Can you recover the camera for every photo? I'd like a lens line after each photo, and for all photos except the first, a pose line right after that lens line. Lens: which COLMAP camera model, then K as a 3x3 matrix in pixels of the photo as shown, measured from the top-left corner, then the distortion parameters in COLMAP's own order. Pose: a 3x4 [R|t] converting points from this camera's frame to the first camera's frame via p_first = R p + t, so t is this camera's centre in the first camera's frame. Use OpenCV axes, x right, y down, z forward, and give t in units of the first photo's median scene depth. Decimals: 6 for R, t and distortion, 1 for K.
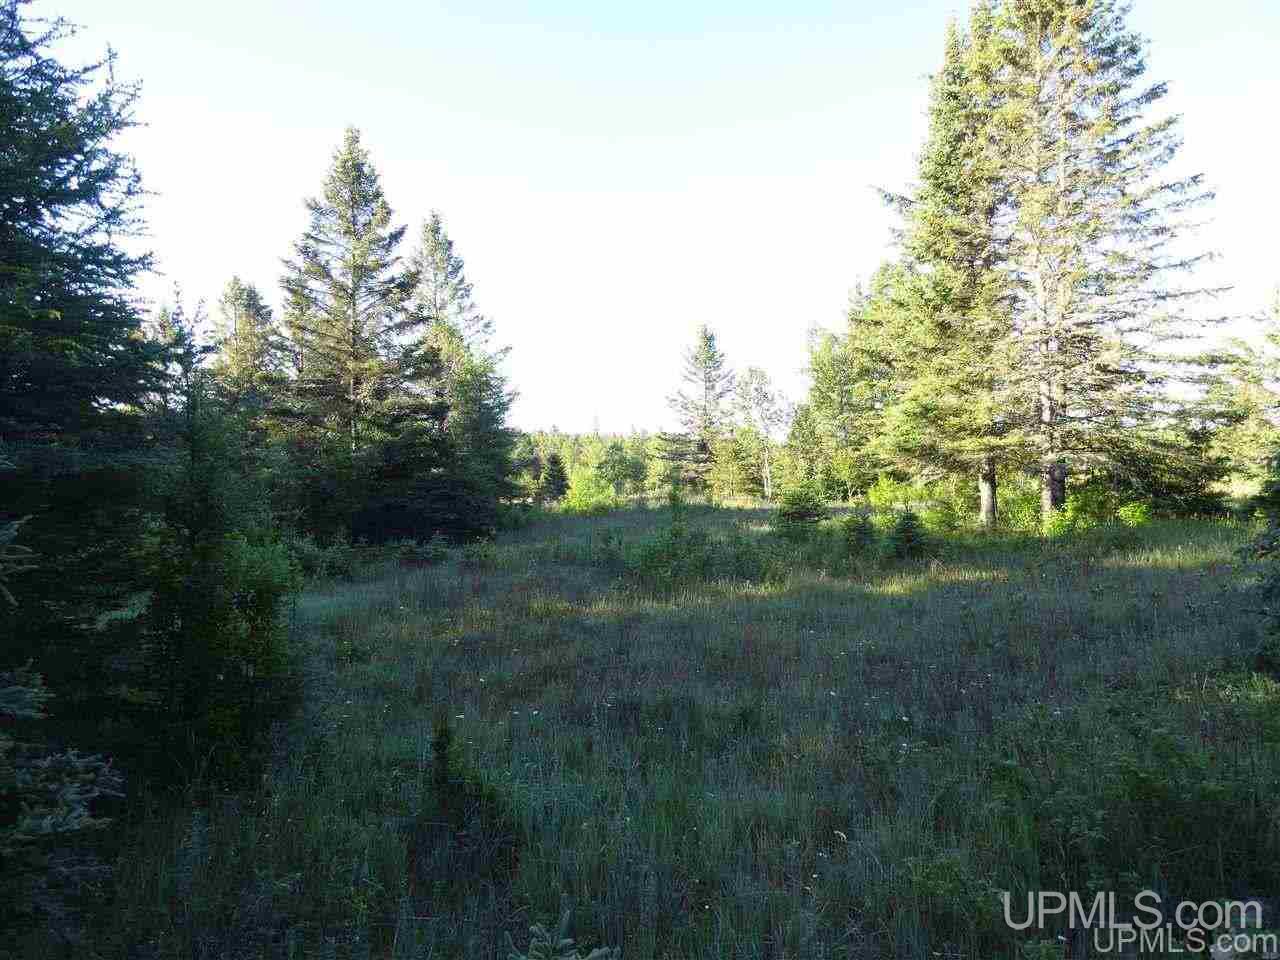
lens RADIAL K [[890.2, 0, 639.8], [0, 890.2, 479.3], [0, 0, 1]] dist [0.008688, 0.003366]
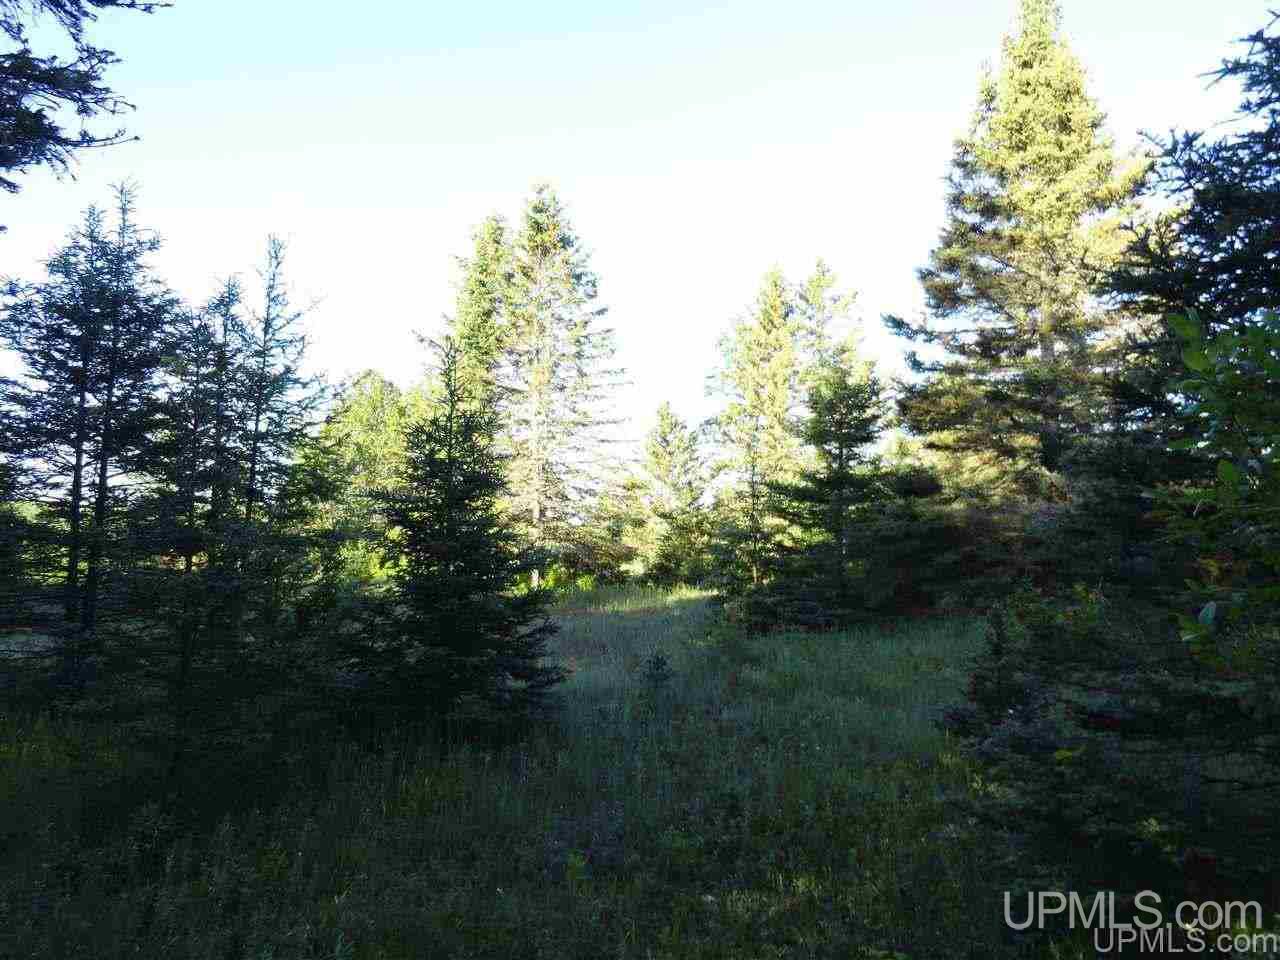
lens RADIAL K [[890.2, 0, 640.2], [0, 890.2, 480.2], [0, 0, 1]] dist [0.008688, 0.003366]
pose [[0.798845, 0.073417, 0.597040, -0.266827], [-0.019456, 0.995158, -0.096341, 0.008113], [-0.601223, 0.065346, 0.796405, -0.246379]]
